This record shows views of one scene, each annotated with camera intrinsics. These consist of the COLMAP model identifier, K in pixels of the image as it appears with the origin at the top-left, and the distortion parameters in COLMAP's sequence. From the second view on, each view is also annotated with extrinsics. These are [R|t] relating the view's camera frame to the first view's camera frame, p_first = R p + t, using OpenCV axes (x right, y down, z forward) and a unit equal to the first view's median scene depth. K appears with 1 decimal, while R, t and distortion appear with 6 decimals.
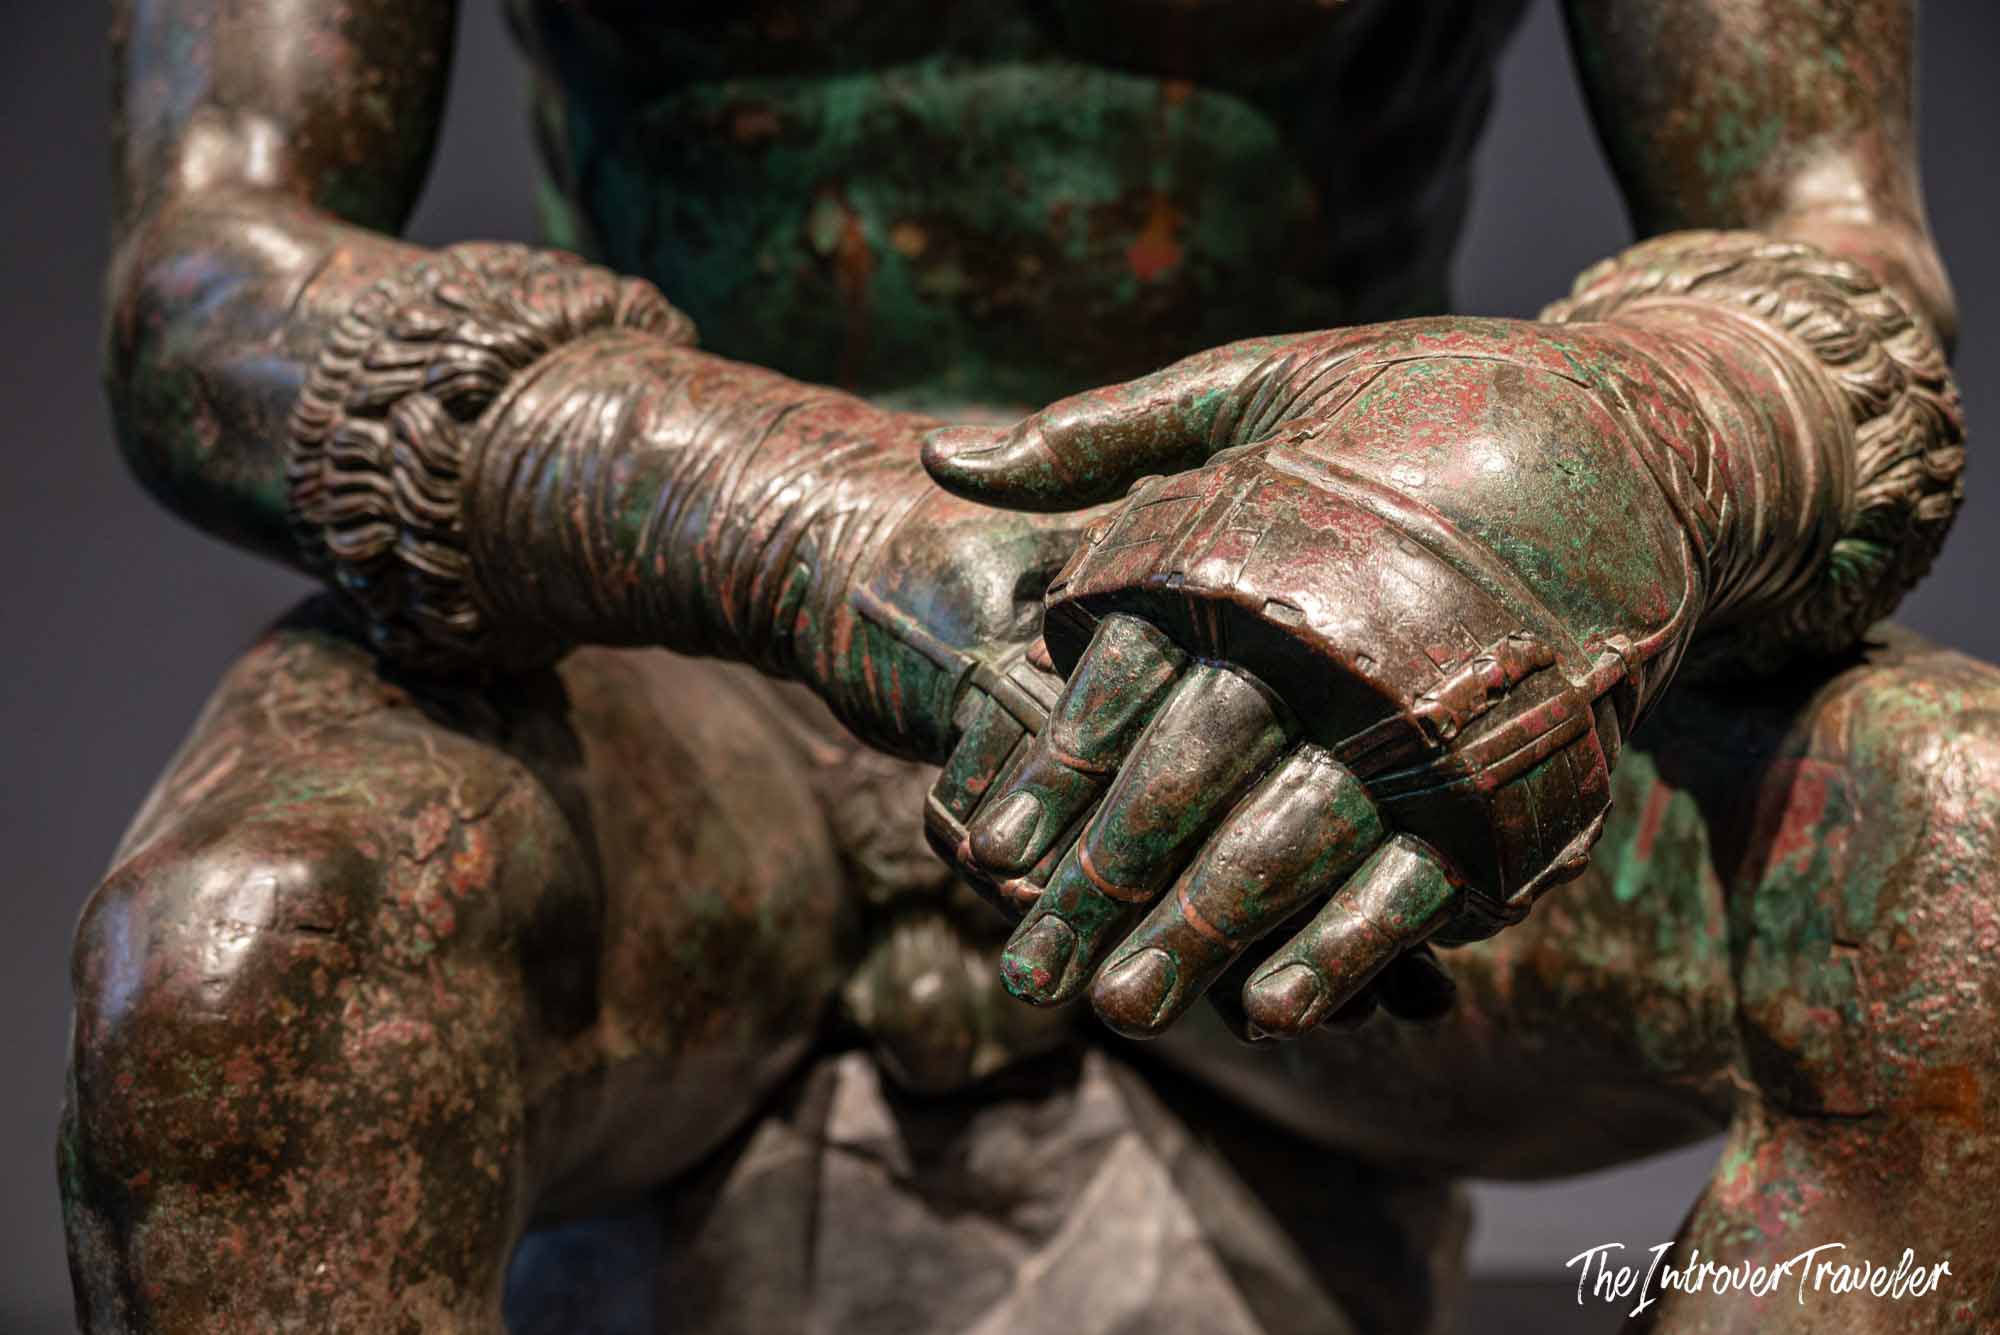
lens RADIAL K [[3180.9, 0, 994.8], [0, 3180.9, 670.3], [0, 0, 1]] dist [0.003167, 0.000000]
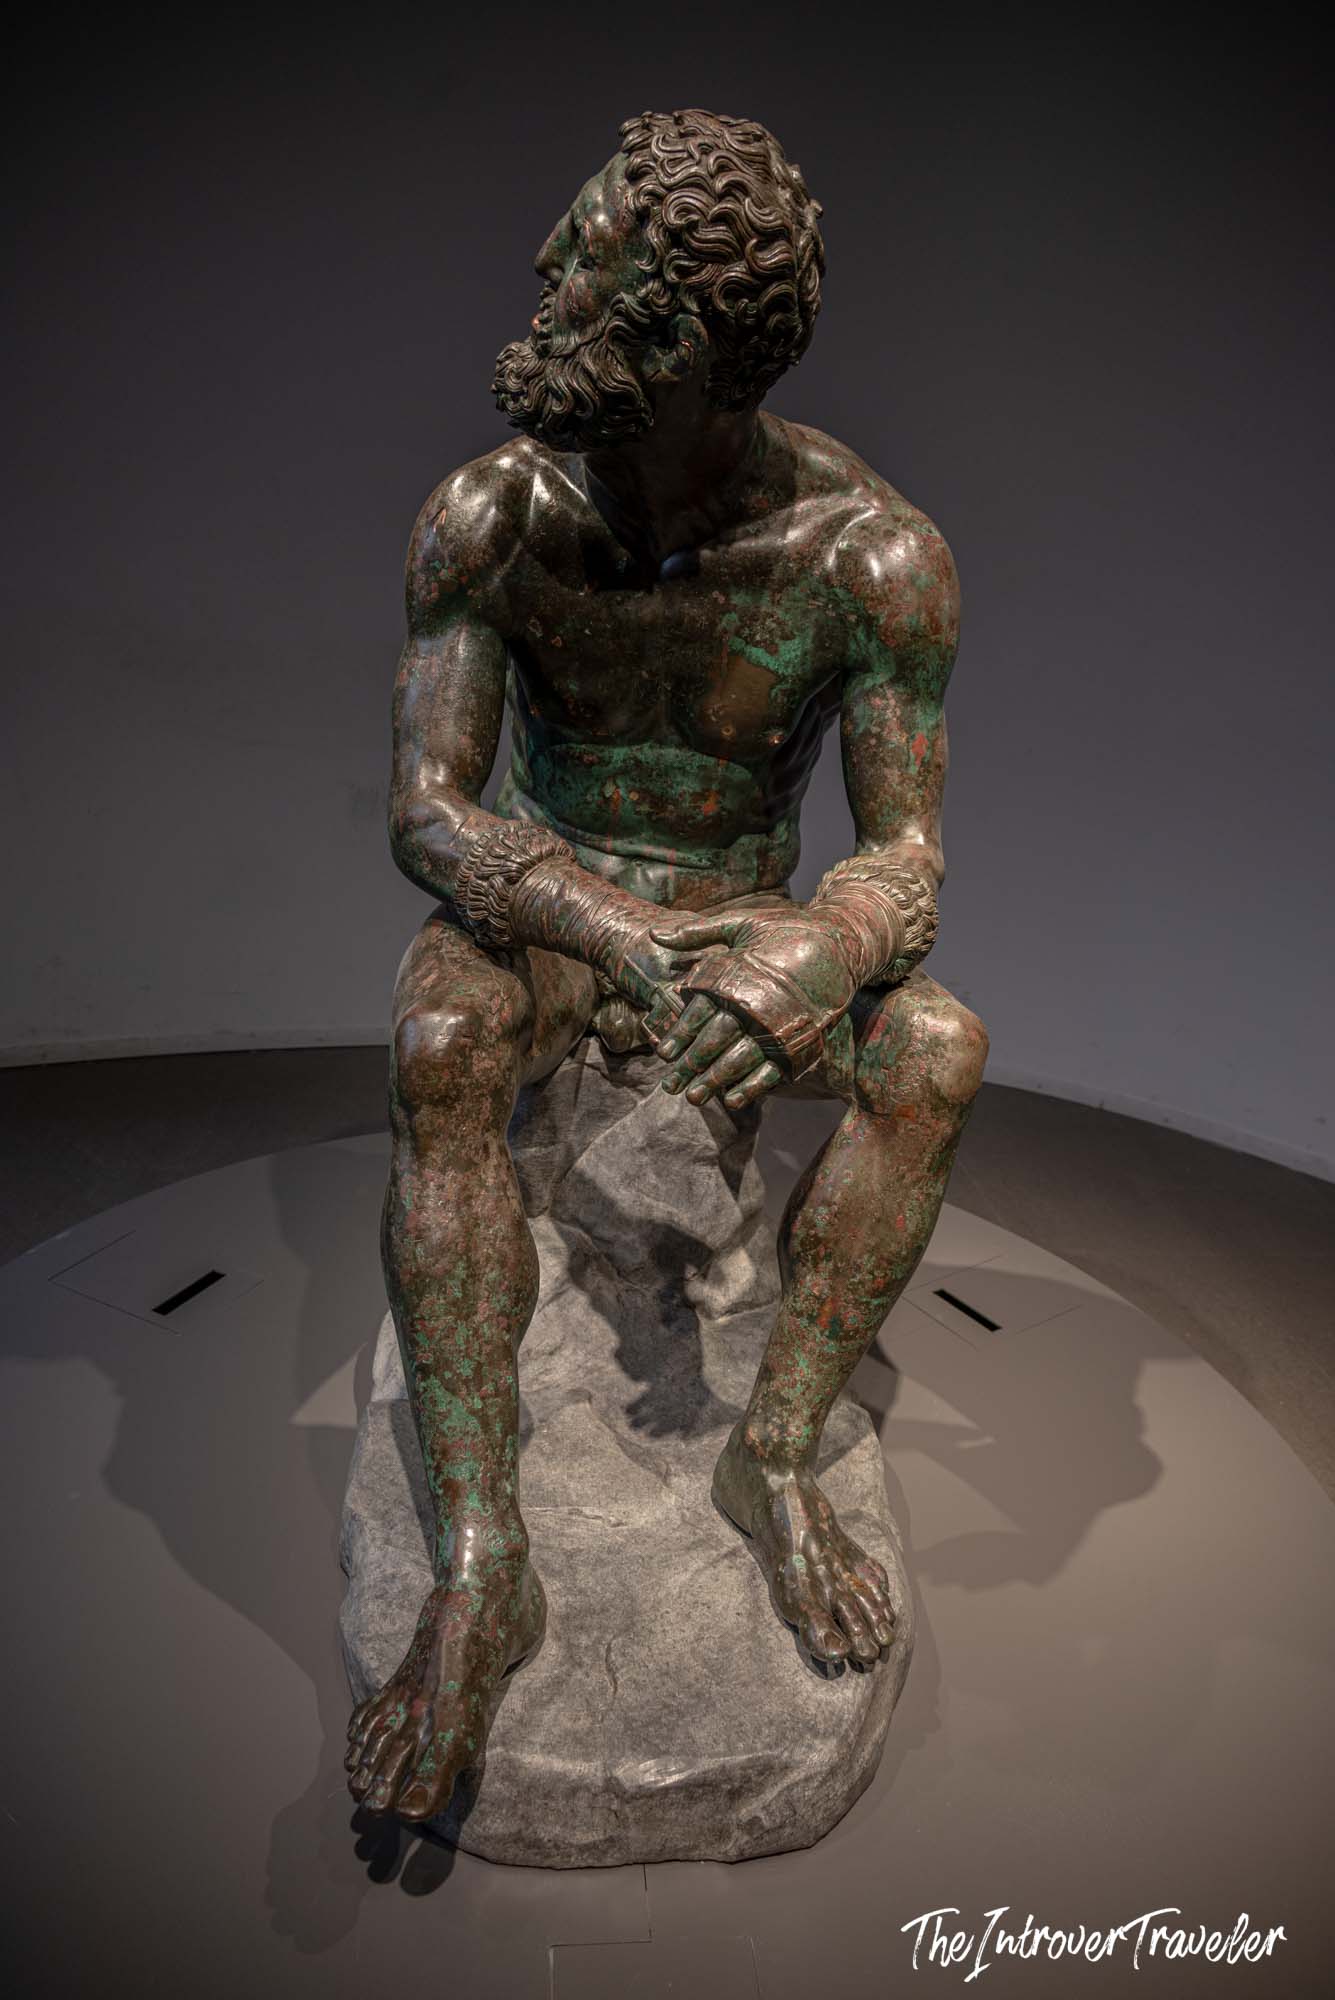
lens RADIAL K [[1307.0, 0, 674.3], [0, 1307.0, 996.4], [0, 0, 1]] dist [-0.014273, 0.000394]
pose [[0.994092, 0.080497, 0.072806, -0.084439], [-0.093113, 0.977169, 0.190973, -0.246689], [-0.055771, -0.196624, 0.978892, -0.416824]]
